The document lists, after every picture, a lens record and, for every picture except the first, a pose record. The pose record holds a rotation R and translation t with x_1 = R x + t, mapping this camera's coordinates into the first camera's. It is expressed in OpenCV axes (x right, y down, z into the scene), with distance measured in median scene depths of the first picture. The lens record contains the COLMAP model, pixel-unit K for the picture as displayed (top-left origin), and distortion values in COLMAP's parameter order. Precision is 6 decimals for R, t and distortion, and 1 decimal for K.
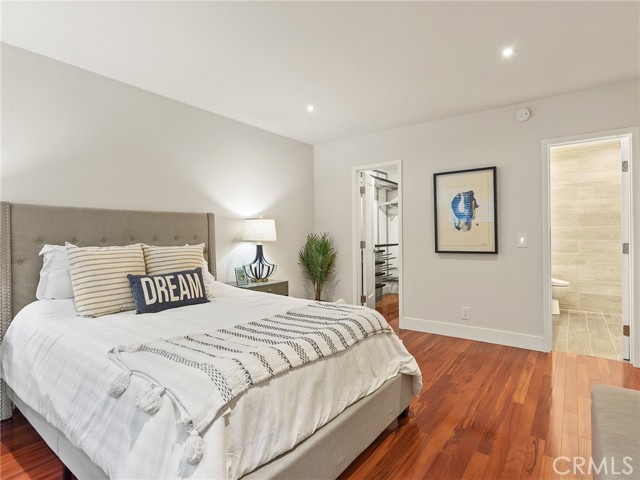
lens RADIAL K [[350.4, 0, 319.9], [0, 350.4, 234.8], [0, 0, 1]] dist [0.001609, 0.001743]
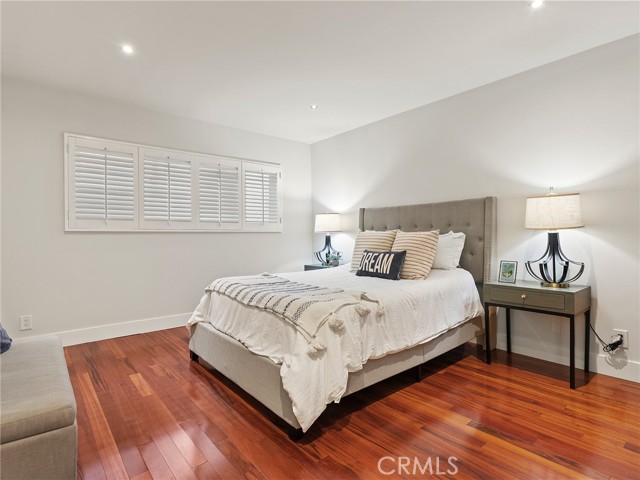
lens RADIAL K [[330.9, 0, 320.0], [0, 330.9, 240.0], [0, 0, 1]] dist [-0.048123, 0.032376]
pose [[-0.225867, 0.017351, -0.974004, 0.802074], [0.006938, 0.999845, 0.016203, 0.043570], [0.974134, -0.003098, -0.225952, 1.032821]]
